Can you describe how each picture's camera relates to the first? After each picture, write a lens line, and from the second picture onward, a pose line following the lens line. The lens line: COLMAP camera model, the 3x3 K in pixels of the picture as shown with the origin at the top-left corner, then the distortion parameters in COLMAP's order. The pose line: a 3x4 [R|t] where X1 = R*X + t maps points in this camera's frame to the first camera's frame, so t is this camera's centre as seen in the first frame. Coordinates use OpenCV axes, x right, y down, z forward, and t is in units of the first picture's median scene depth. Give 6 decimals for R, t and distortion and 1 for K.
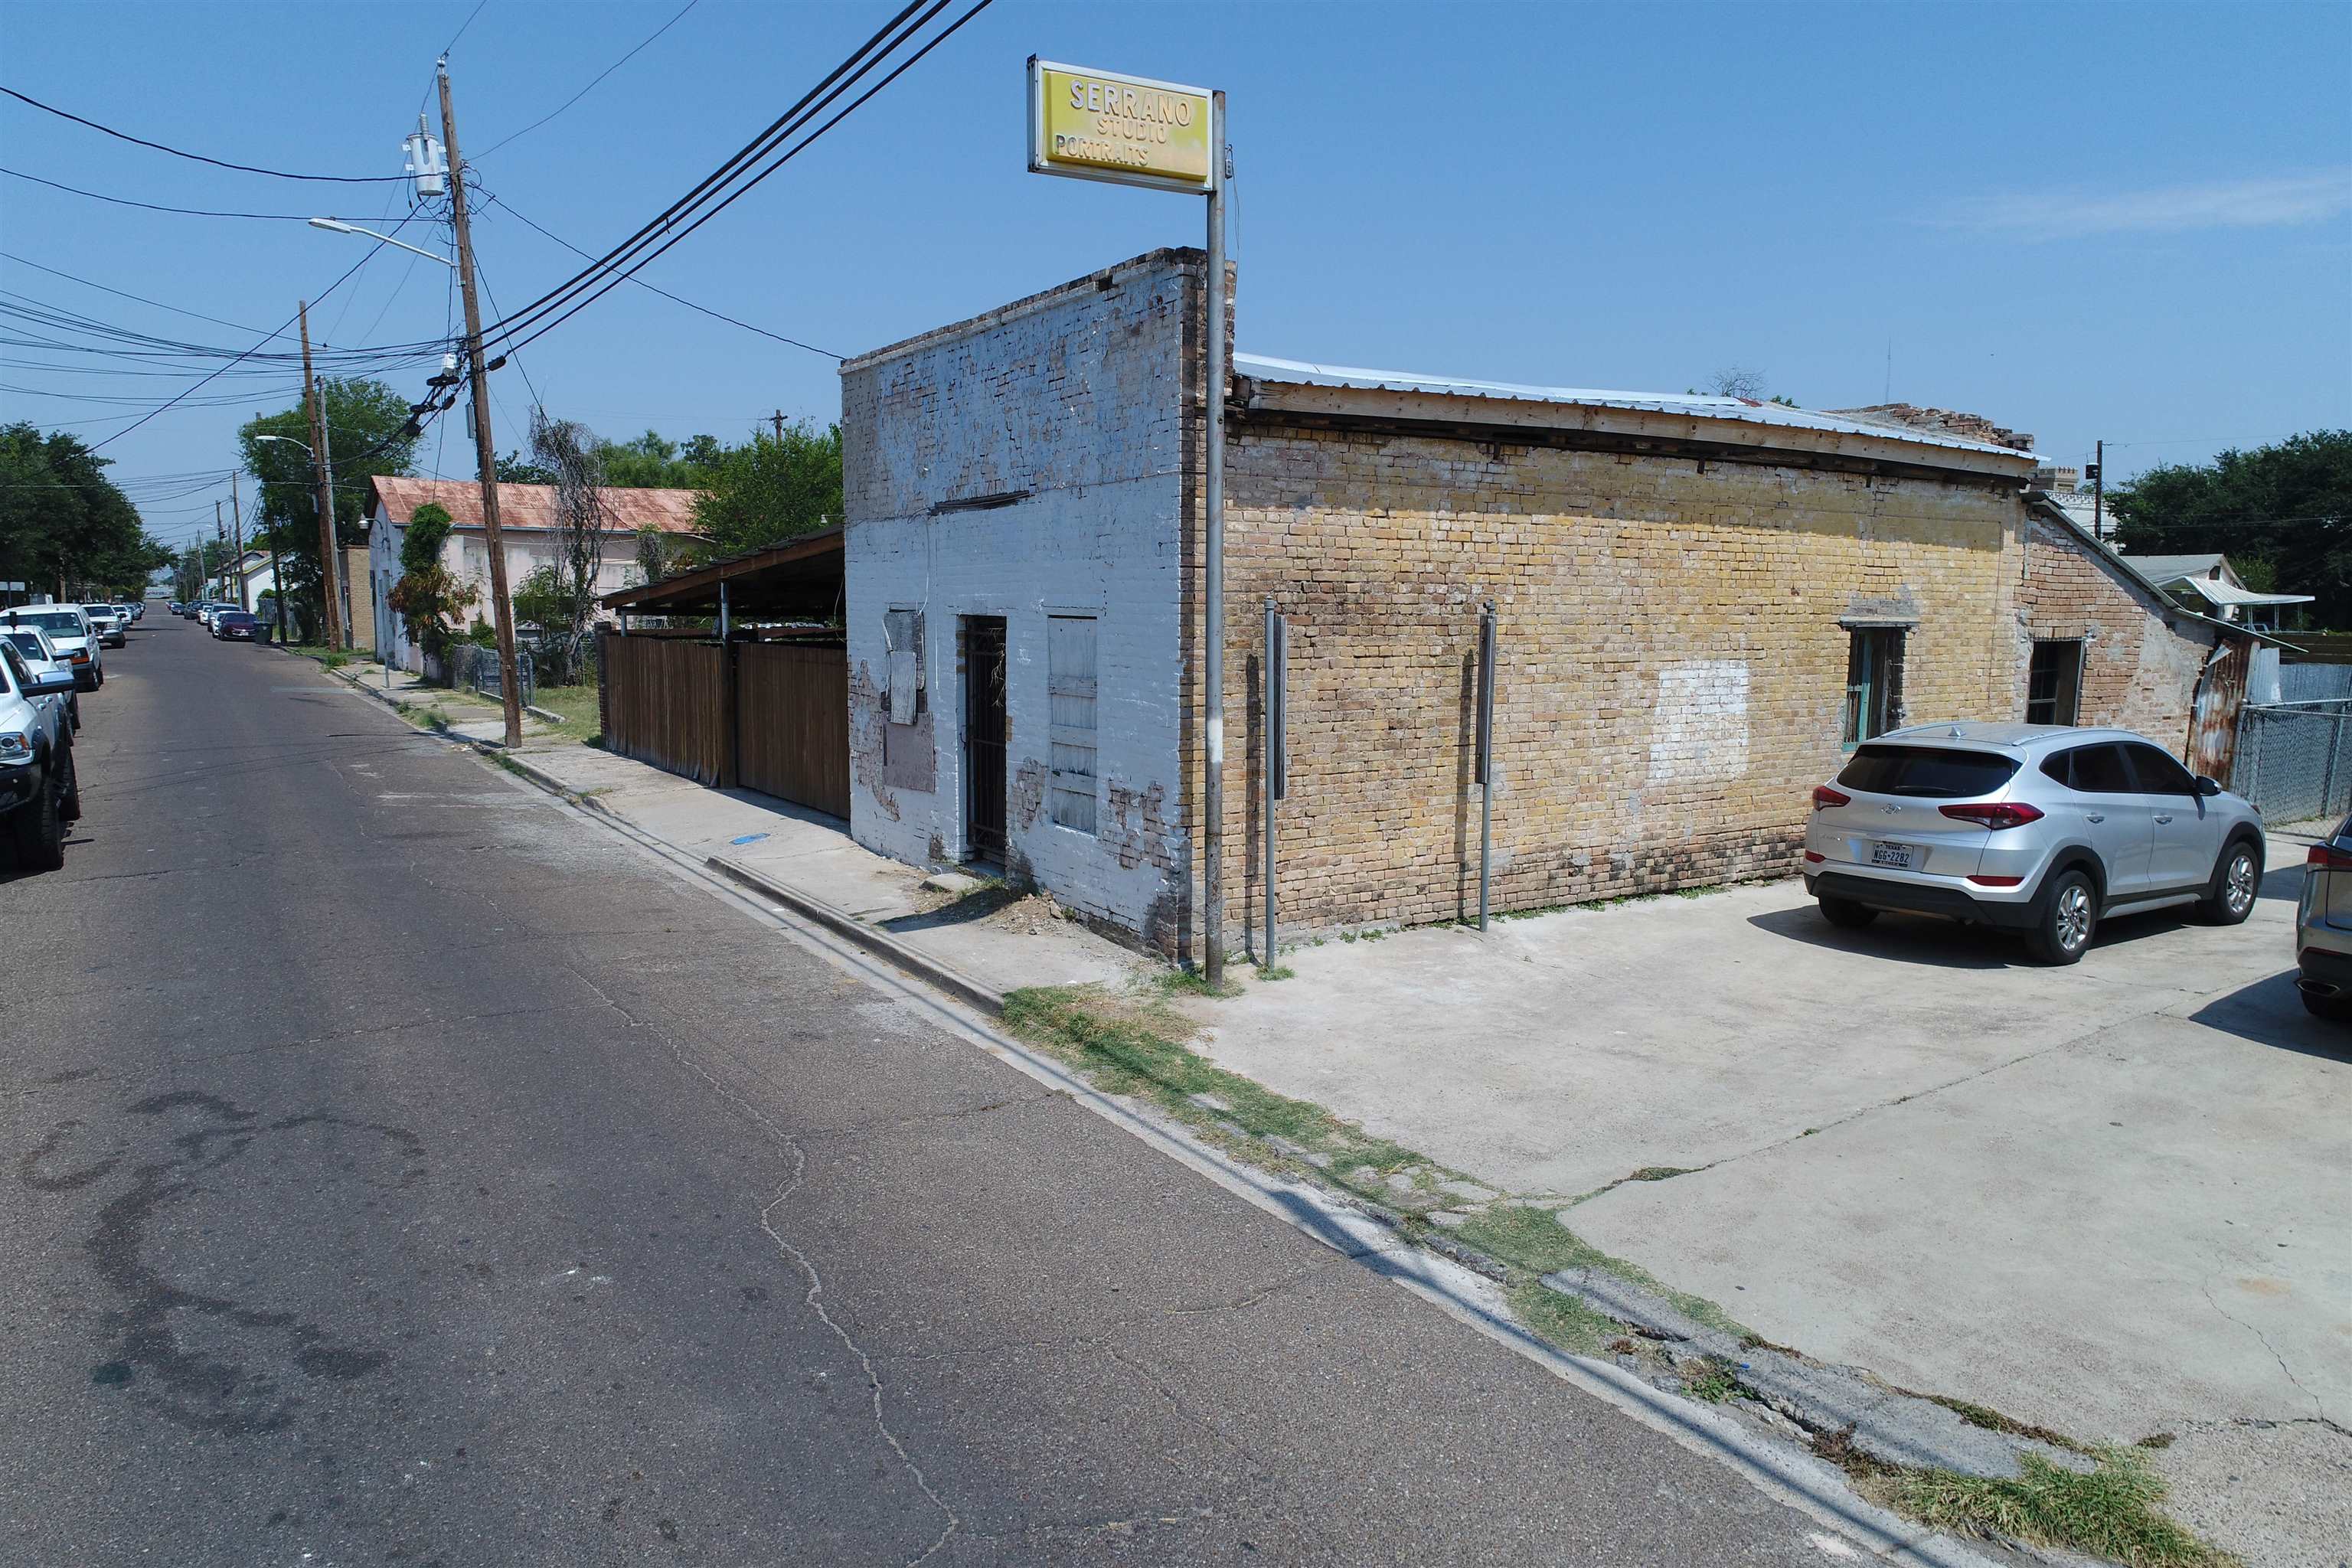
lens RADIAL K [[1579.0, 0, 1169.0], [0, 1579.0, 786.6], [0, 0, 1]] dist [0.001672, -0.001108]
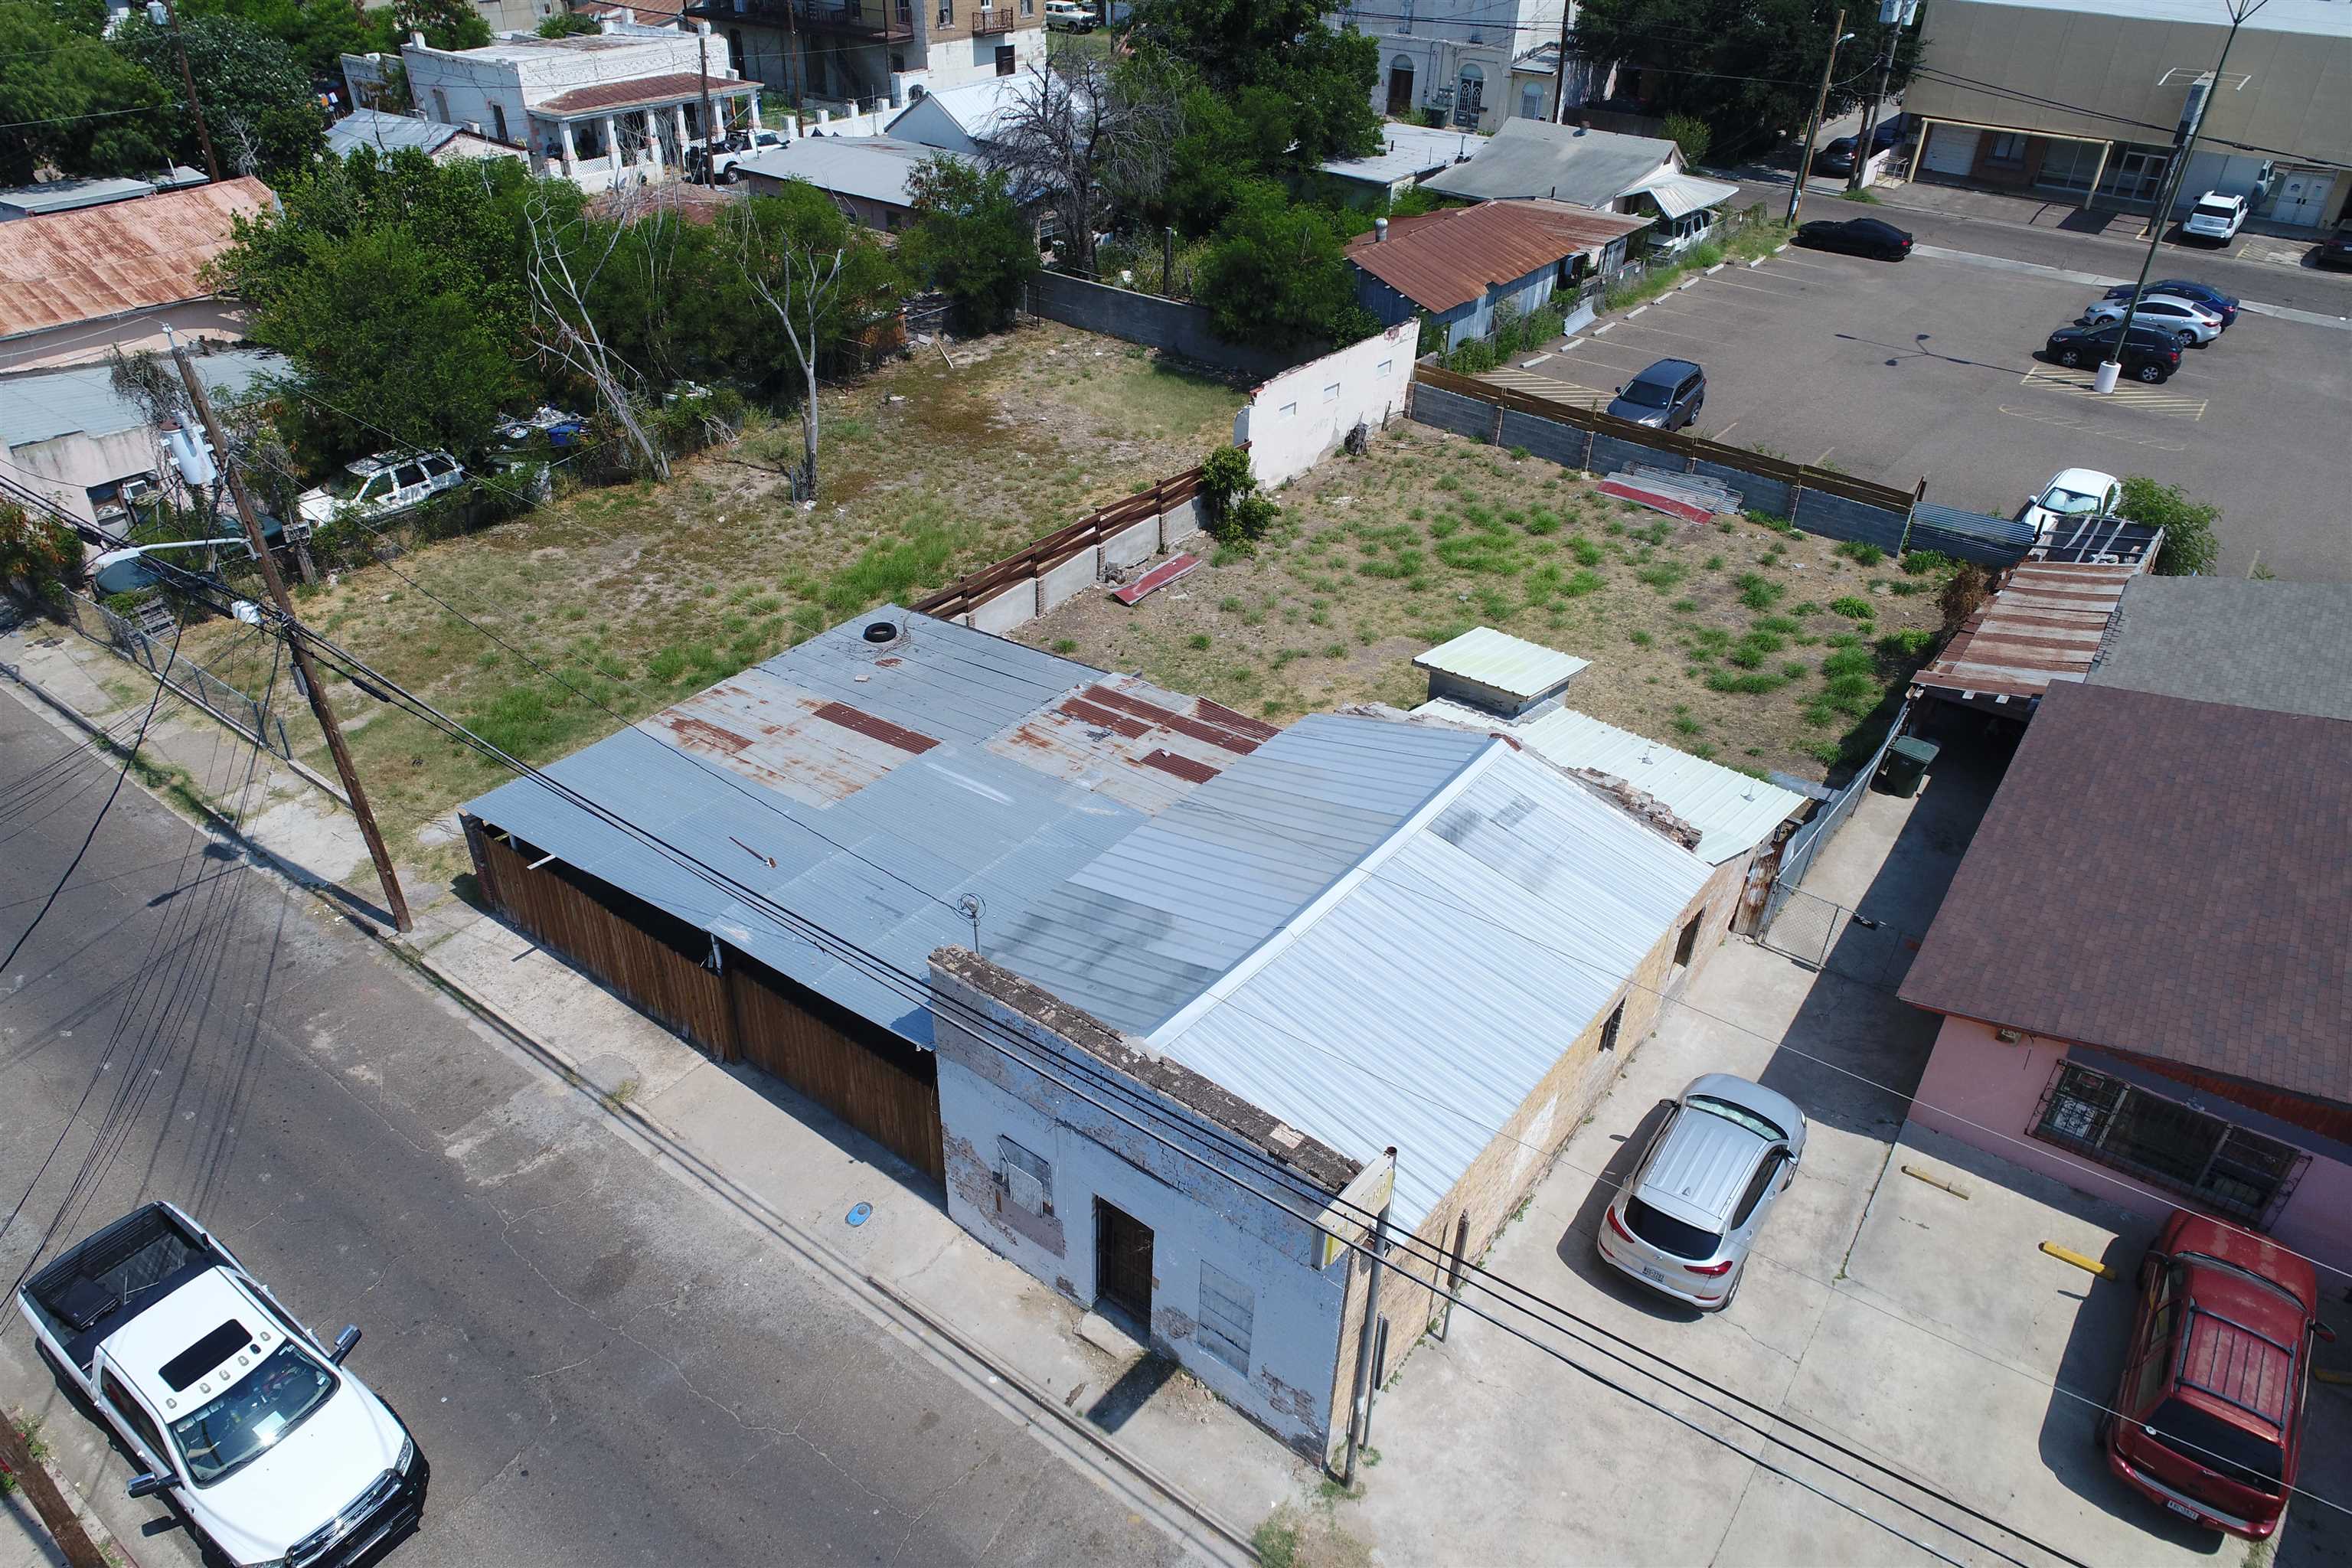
lens RADIAL K [[1579.0, 0, 1169.0], [0, 1579.0, 786.6], [0, 0, 1]] dist [0.001672, -0.001108]
pose [[0.935863, -0.179167, 0.303412, -0.462271], [0.023782, 0.891232, 0.452924, -1.145772], [-0.351560, -0.416660, 0.838332, -0.092594]]
